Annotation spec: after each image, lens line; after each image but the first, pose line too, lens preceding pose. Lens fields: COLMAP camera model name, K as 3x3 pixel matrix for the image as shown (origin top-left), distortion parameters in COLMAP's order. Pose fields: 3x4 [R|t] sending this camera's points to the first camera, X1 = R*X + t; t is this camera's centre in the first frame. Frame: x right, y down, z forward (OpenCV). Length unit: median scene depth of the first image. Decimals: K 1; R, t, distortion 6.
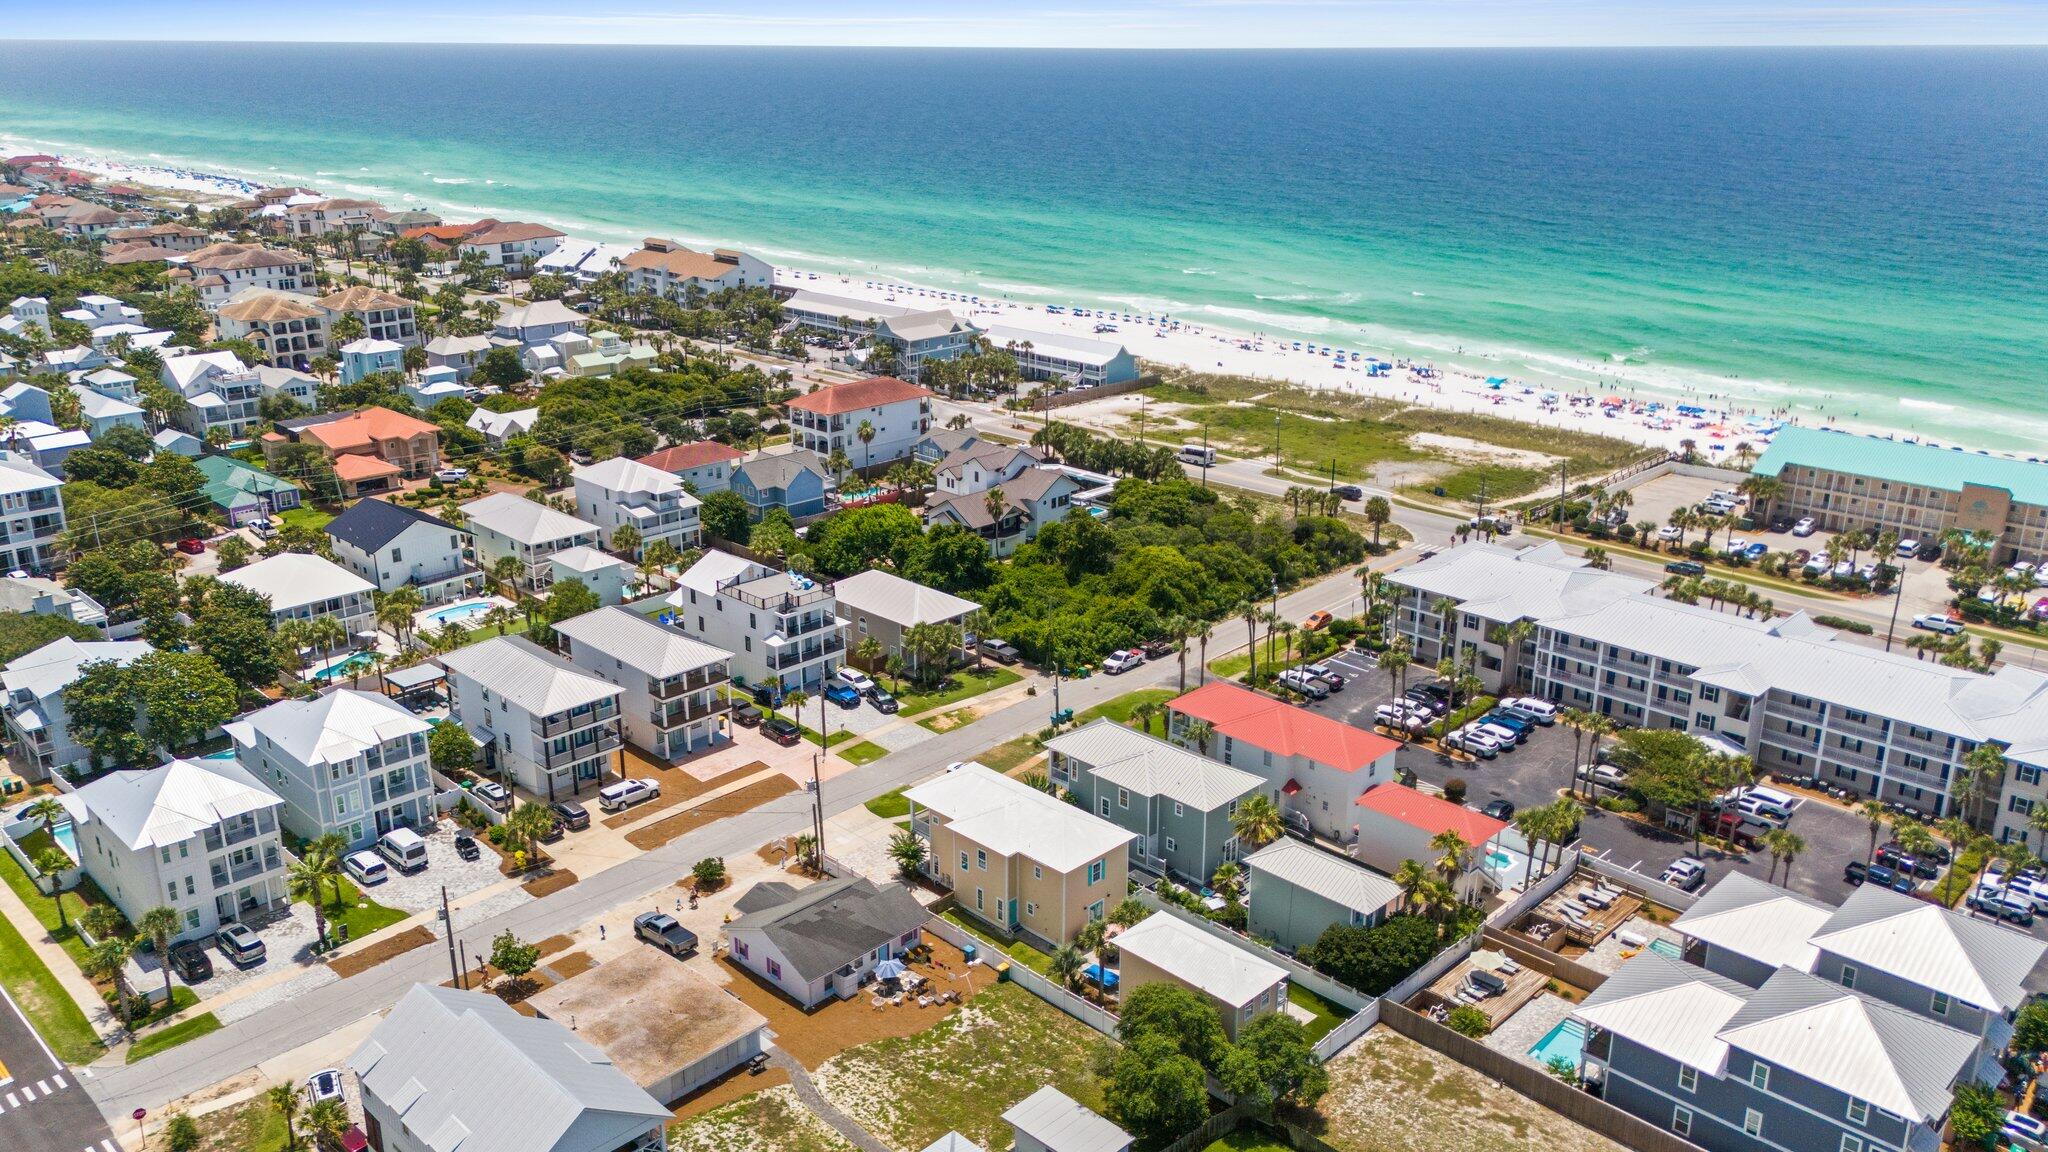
lens RADIAL K [[1536.9, 0, 1024.0], [0, 1536.9, 576.0], [0, 0, 1]] dist [0.155813, -0.201778]
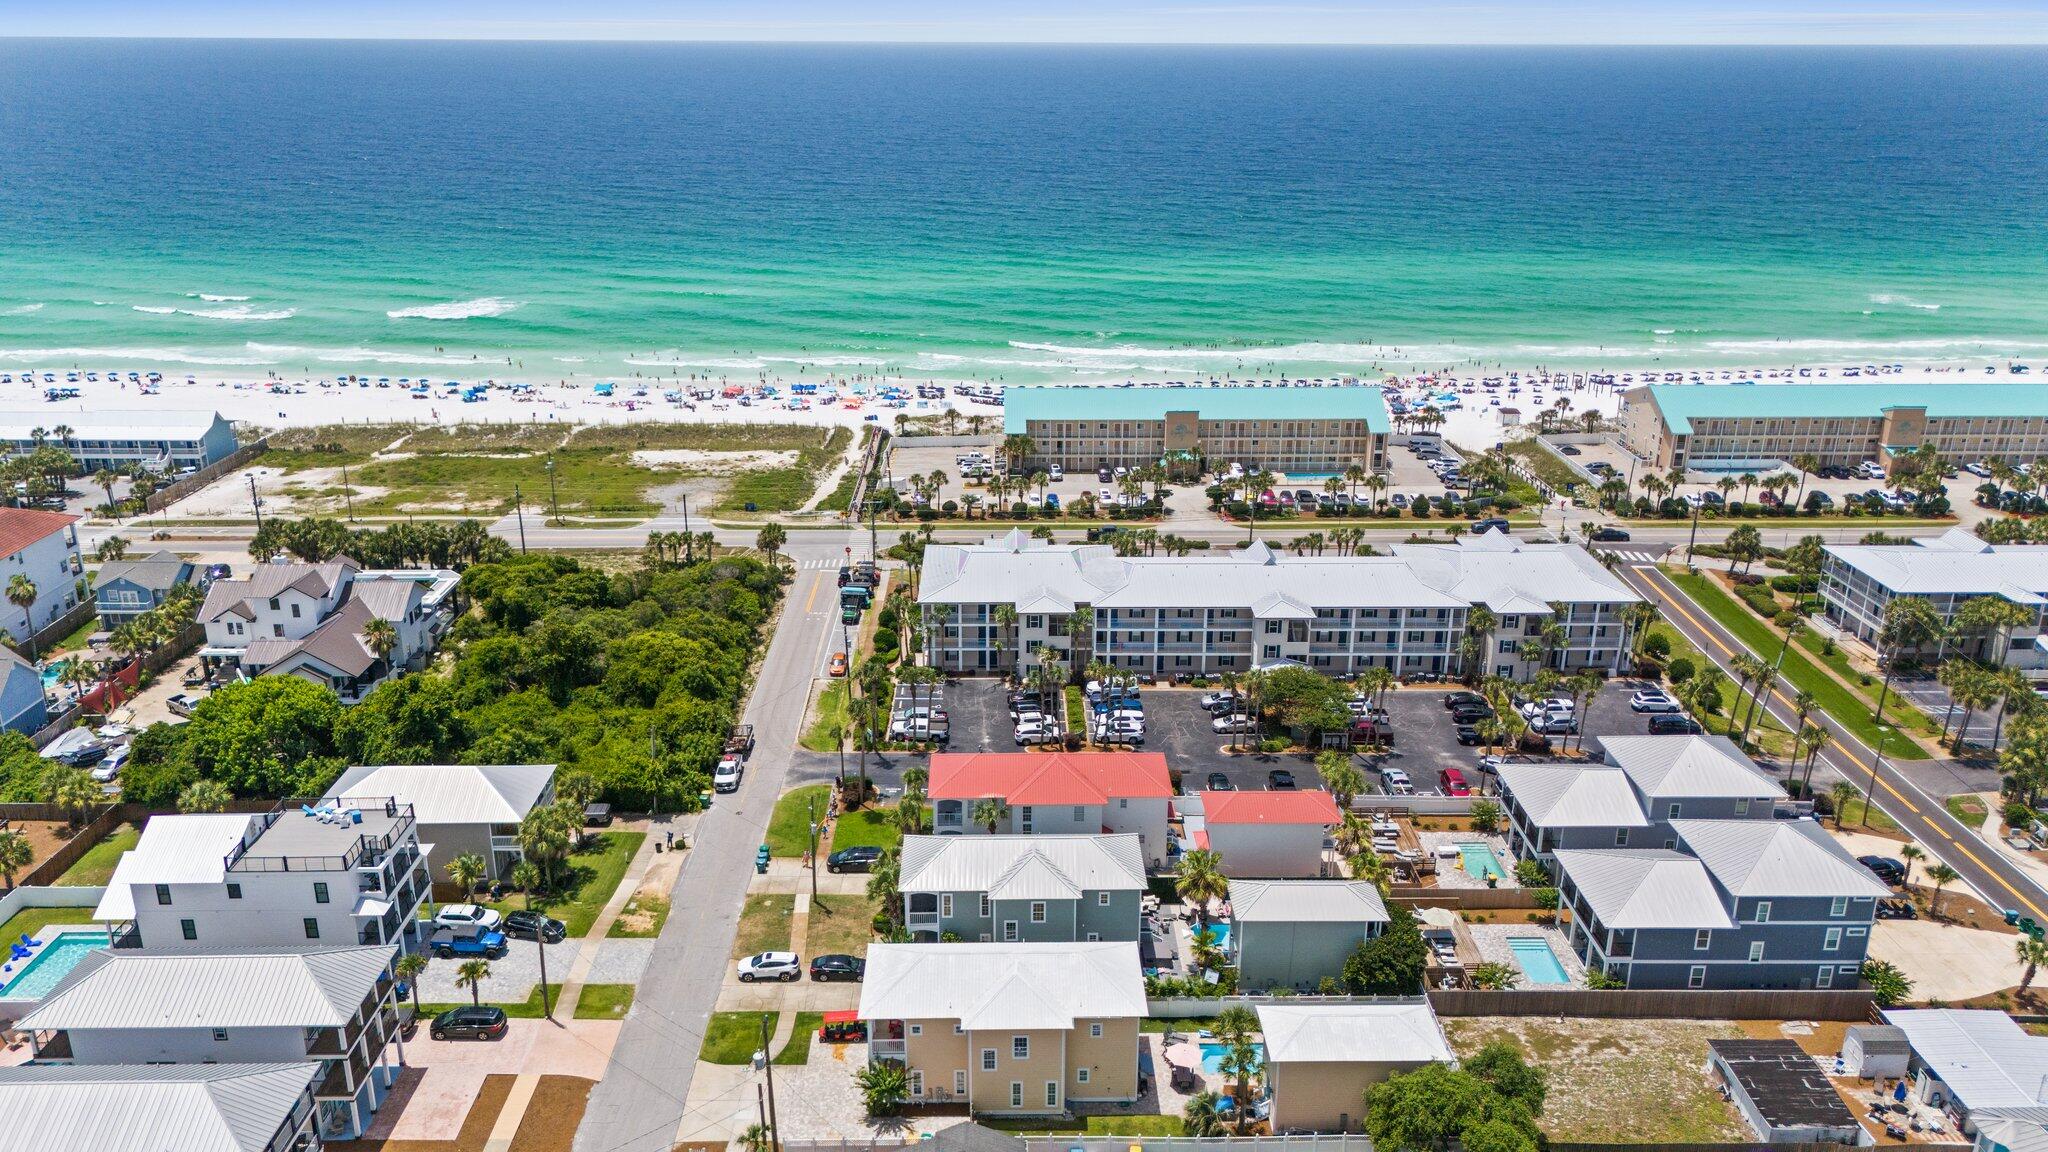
lens RADIAL K [[1498.4, 0, 1024.0], [0, 1498.4, 576.0], [0, 0, 1]] dist [0.121468, -0.179132]
pose [[0.701233, -0.236899, 0.672422, -0.359495], [0.227961, 0.968168, 0.103364, -0.099402], [-0.675504, 0.080804, 0.732915, 0.280609]]
